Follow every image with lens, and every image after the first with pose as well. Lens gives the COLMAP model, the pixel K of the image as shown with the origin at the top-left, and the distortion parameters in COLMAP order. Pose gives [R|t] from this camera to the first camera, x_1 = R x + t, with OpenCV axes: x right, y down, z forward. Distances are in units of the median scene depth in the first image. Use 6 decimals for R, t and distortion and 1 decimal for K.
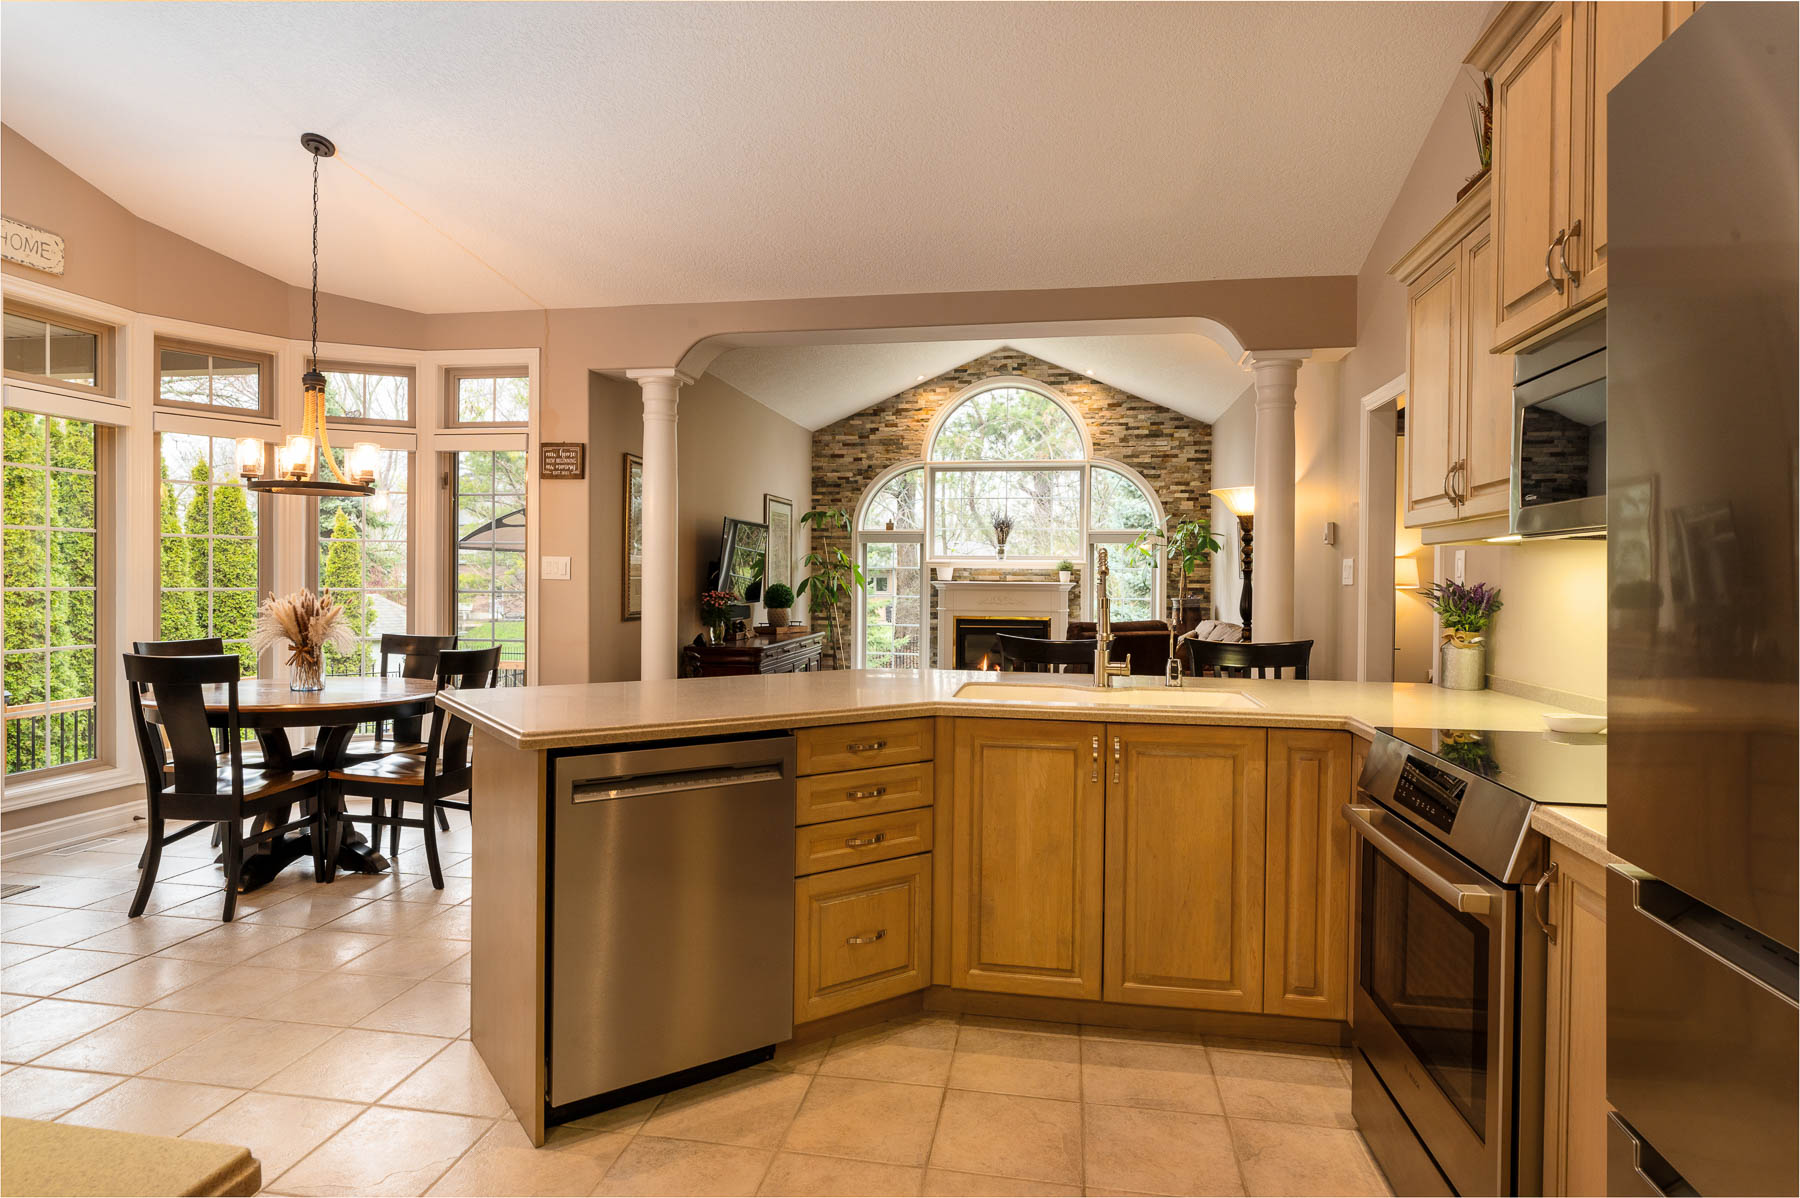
lens RADIAL K [[987.8, 0, 891.2], [0, 987.8, 584.1], [0, 0, 1]] dist [-0.001334, -0.000668]
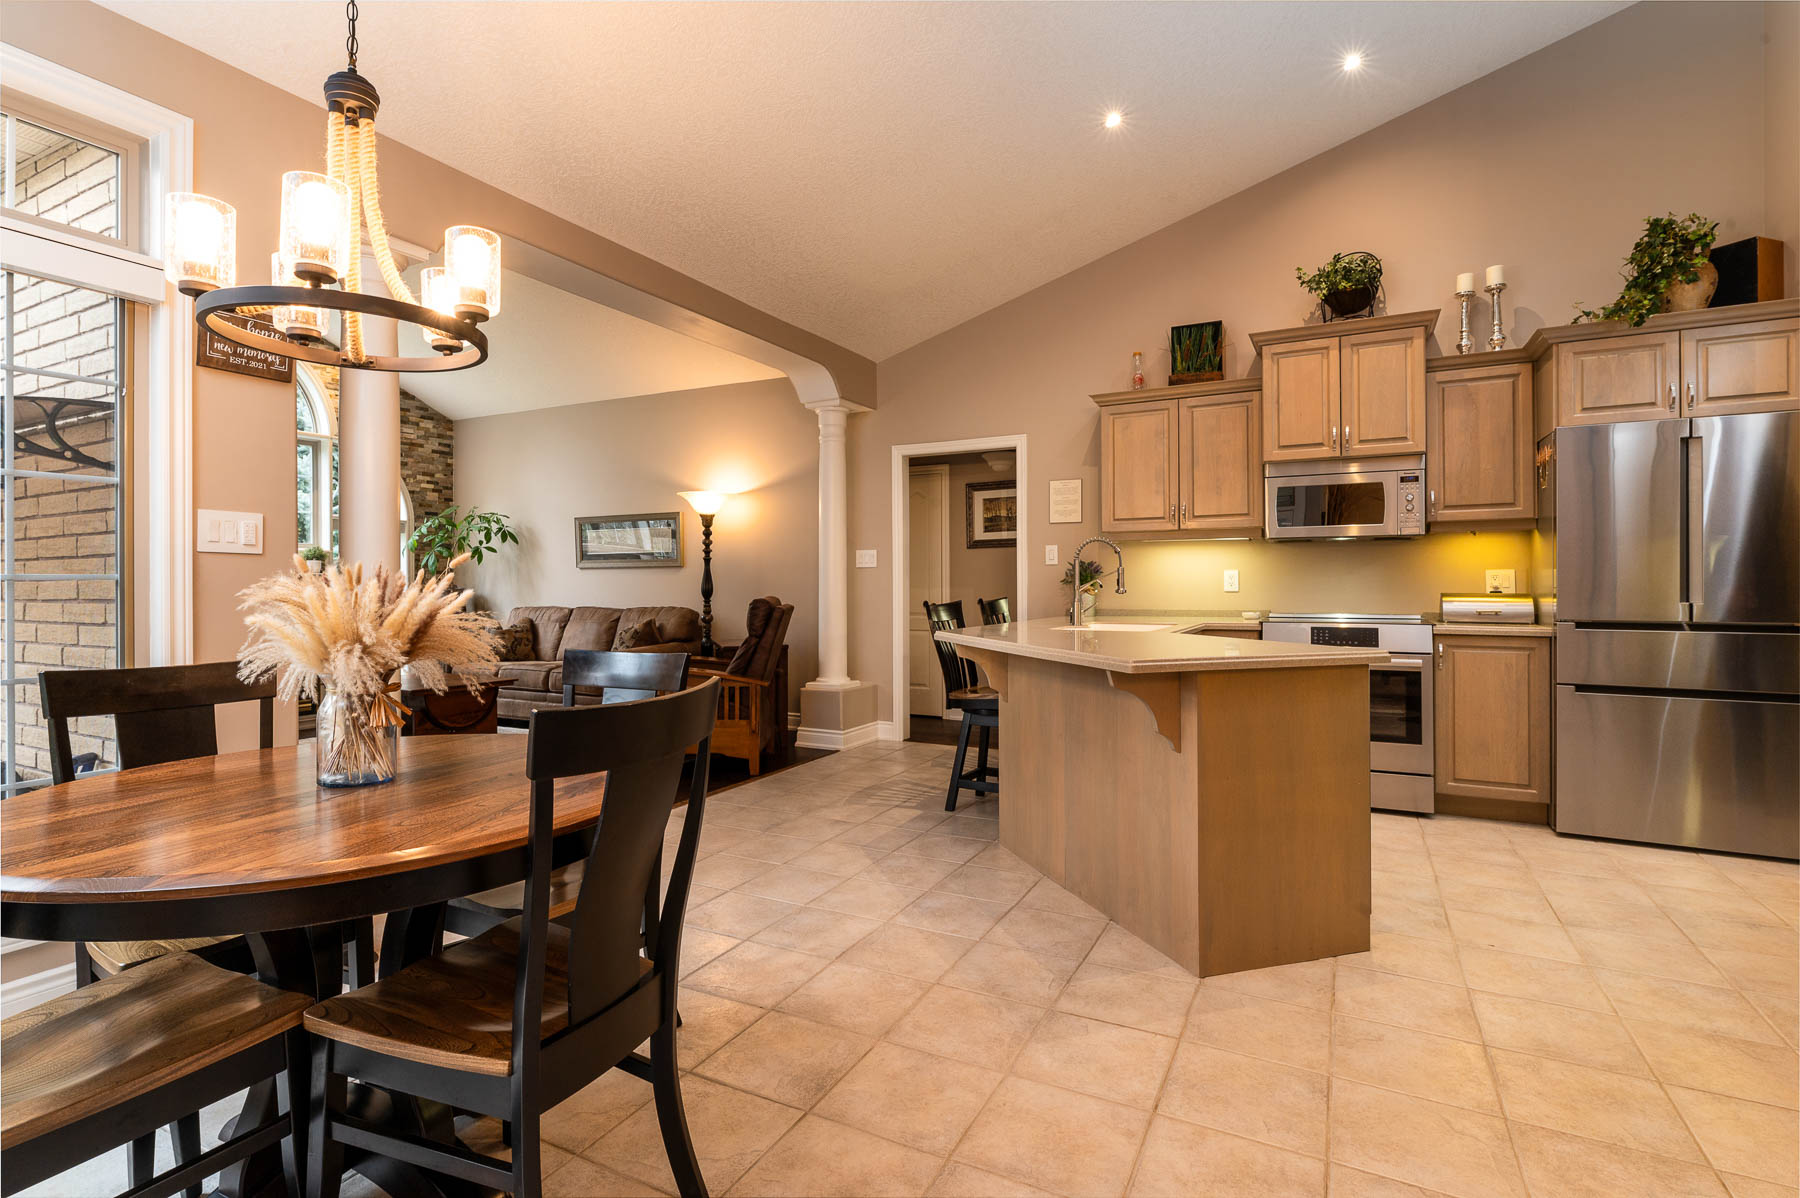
lens RADIAL K [[864.7, 0, 892.5], [0, 864.7, 574.5], [0, 0, 1]] dist [-0.001829, -0.000317]
pose [[0.308174, -0.001395, 0.951329, -0.392465], [0.012510, 0.999918, -0.002586, 0.007700], [-0.951248, 0.012698, 0.308166, 0.285430]]
